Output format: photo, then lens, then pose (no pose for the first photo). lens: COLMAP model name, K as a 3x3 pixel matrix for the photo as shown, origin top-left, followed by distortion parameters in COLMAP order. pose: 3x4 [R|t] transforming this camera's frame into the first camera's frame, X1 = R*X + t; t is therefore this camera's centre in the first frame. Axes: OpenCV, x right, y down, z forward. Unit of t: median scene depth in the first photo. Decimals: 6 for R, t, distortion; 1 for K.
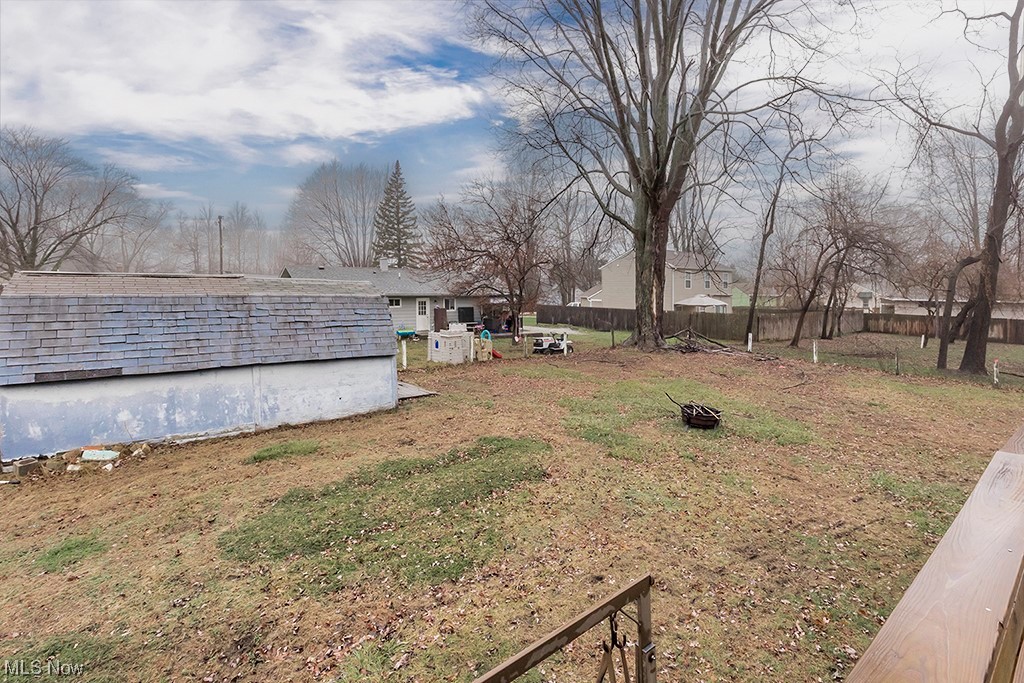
lens RADIAL K [[464.0, 0, 511.7], [0, 464.0, 288.6], [0, 0, 1]] dist [-0.001654, -0.000255]
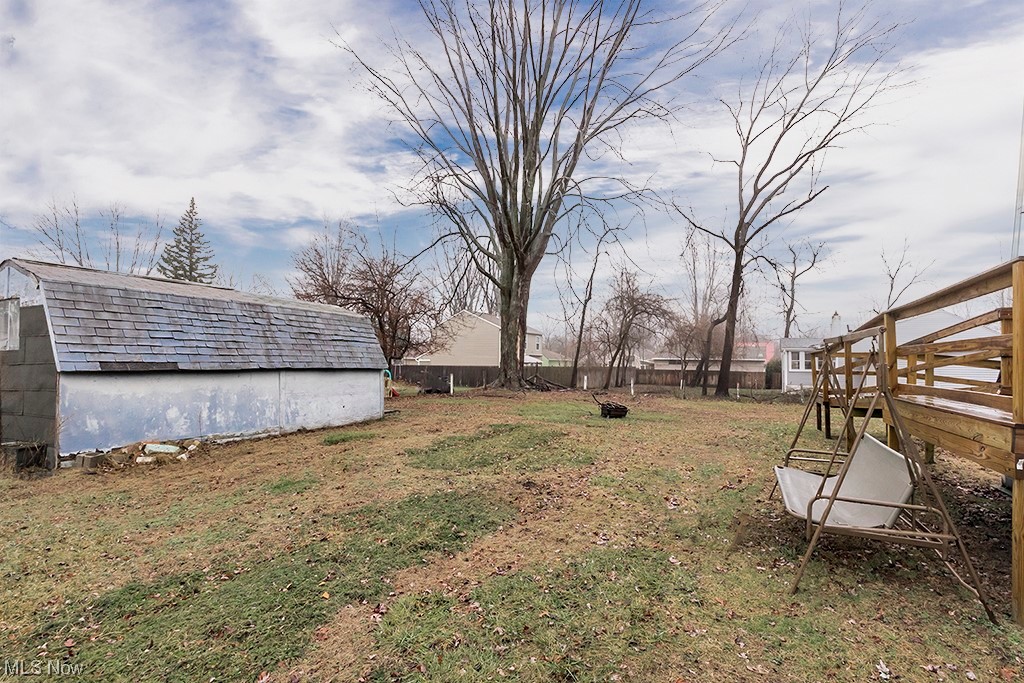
lens RADIAL K [[469.9, 0, 512.0], [0, 469.9, 341.5], [0, 0, 1]] dist [-0.001942, -0.000194]
pose [[0.906643, 0.019517, 0.421446, -0.524021], [-0.004503, 0.999320, -0.036590, 0.135628], [-0.421874, 0.031276, 0.906115, -0.175411]]
